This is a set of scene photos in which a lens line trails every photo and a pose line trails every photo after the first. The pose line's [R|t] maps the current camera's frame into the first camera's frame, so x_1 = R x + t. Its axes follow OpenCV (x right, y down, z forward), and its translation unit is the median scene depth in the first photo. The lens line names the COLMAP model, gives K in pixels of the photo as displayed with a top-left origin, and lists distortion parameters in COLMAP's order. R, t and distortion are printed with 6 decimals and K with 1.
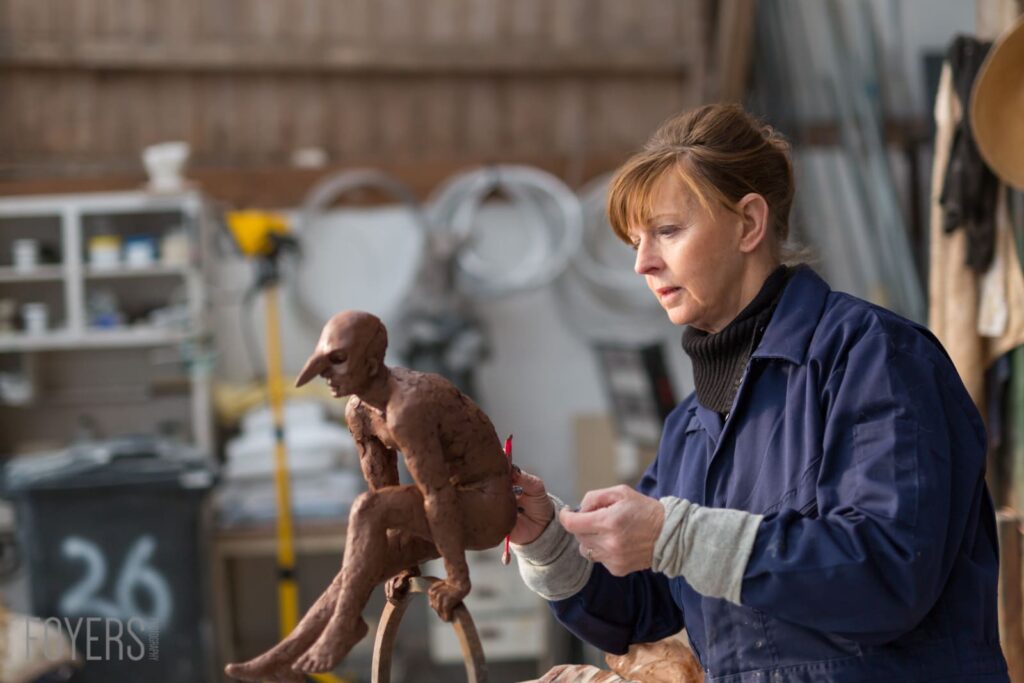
lens RADIAL K [[3577.2, 0, 549.6], [0, 3577.2, 314.3], [0, 0, 1]] dist [-0.030303, -0.722200]
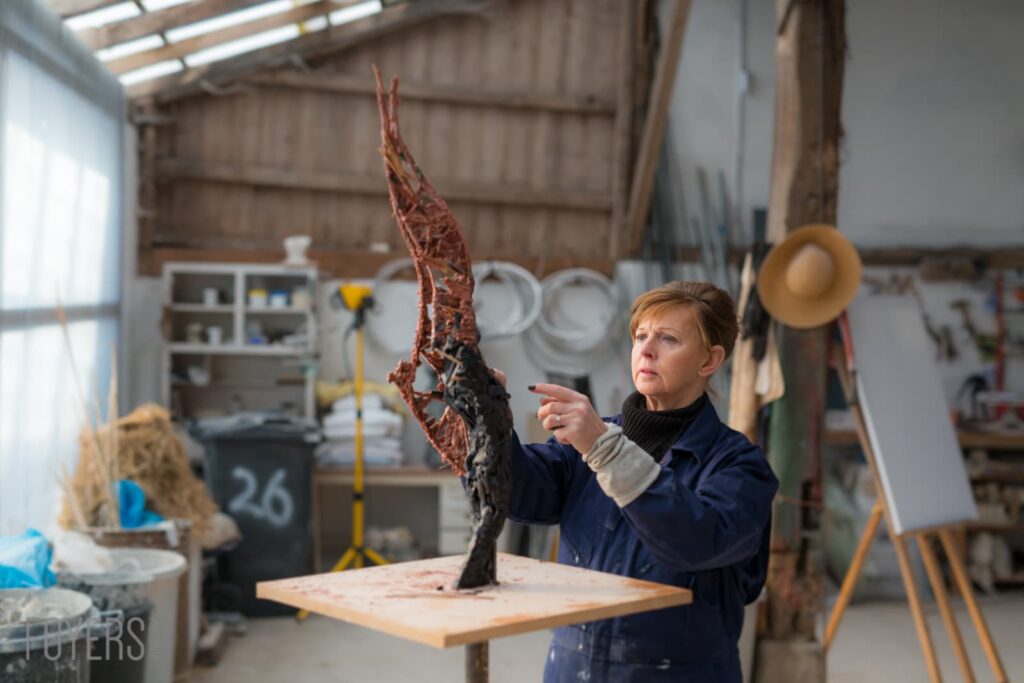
lens RADIAL K [[3577.2, 0, 549.6], [0, 3577.2, 314.3], [0, 0, 1]] dist [-0.030303, -0.722200]
pose [[0.997290, 0.065338, 0.033803, -0.045882], [-0.065538, 0.997838, 0.004829, -0.027845], [-0.033415, -0.007031, 0.999417, -0.698694]]
